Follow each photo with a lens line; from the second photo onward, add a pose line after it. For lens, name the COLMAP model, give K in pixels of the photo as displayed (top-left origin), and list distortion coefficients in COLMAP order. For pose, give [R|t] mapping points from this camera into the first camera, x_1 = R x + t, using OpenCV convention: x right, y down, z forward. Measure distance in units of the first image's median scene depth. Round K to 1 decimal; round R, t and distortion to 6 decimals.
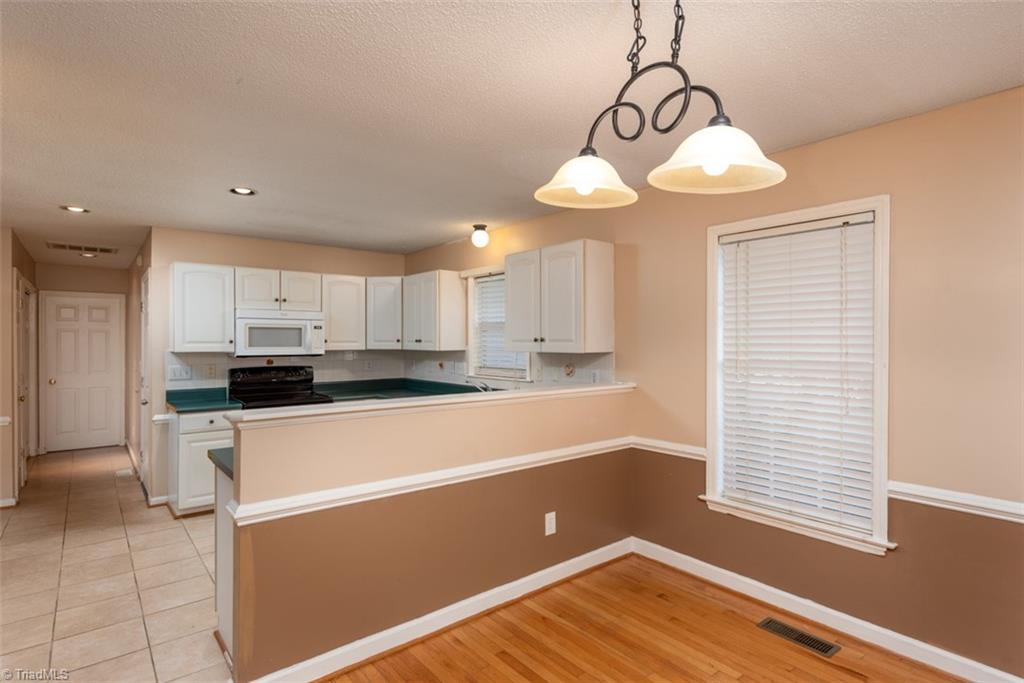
lens RADIAL K [[523.0, 0, 512.0], [0, 523.0, 341.5], [0, 0, 1]] dist [0.016816, -0.000088]
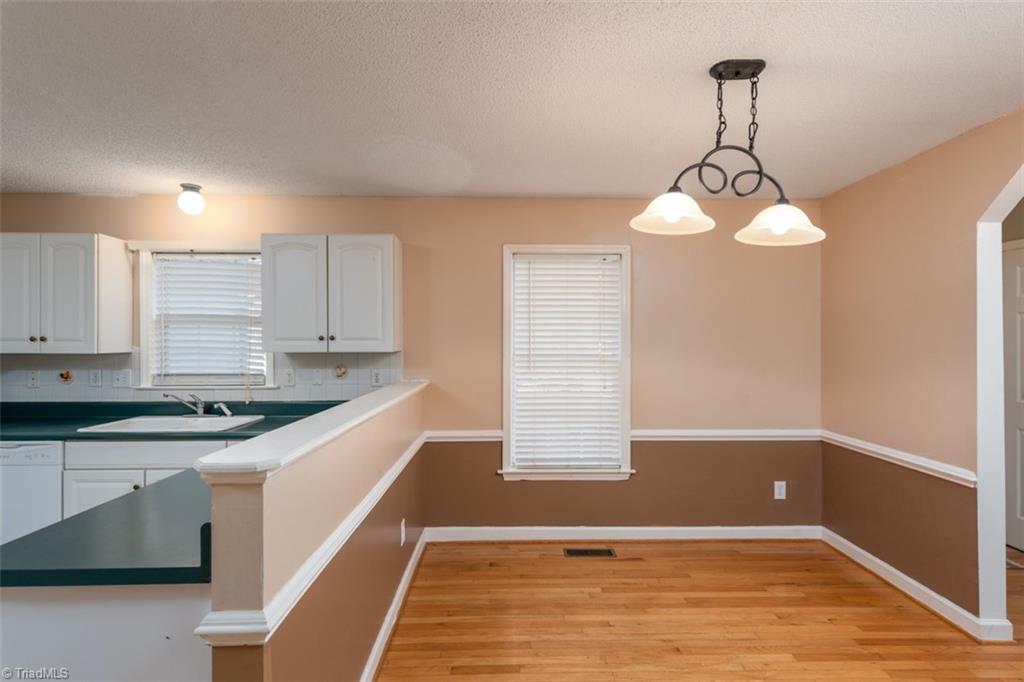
lens RADIAL K [[512.4, 0, 512.0], [0, 512.4, 341.0], [0, 0, 1]] dist [0.032816, -0.013697]
pose [[0.619531, -0.000174, 0.784972, -0.350388], [-0.000079, 1.000000, 0.000284, 0.001048], [-0.784972, -0.000238, 0.619531, 0.174211]]
